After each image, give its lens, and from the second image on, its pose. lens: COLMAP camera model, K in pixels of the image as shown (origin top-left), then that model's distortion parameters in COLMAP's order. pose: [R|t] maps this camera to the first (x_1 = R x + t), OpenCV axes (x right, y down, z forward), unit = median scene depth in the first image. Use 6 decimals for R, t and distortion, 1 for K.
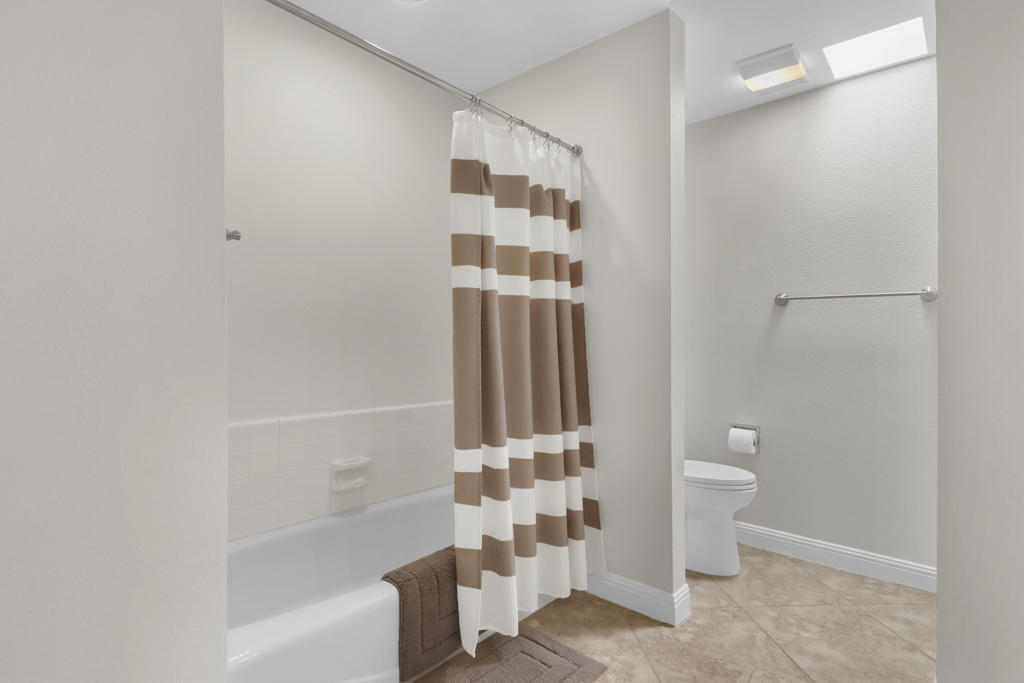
lens RADIAL K [[521.3, 0, 509.2], [0, 521.3, 345.6], [0, 0, 1]] dist [0.002740, 0.001063]
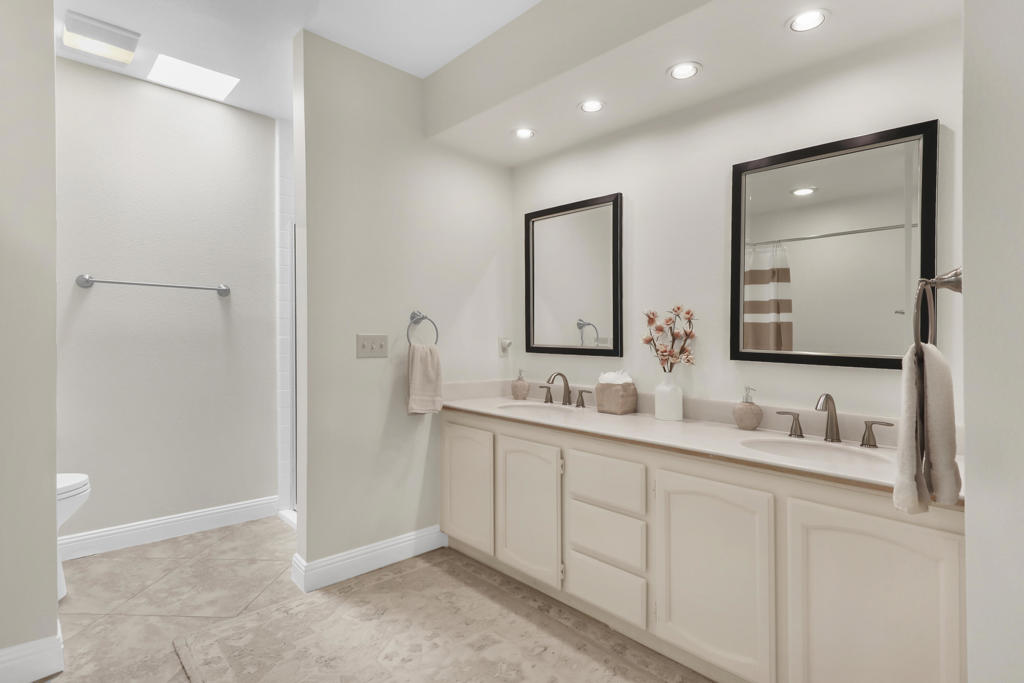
lens RADIAL K [[521.3, 0, 512.4], [0, 521.3, 335.9], [0, 0, 1]] dist [0.002740, 0.001063]
pose [[0.111998, -0.019022, 0.993526, -0.397382], [0.005117, 0.999815, 0.018566, -0.009533], [-0.993695, 0.003004, 0.112074, 0.176098]]
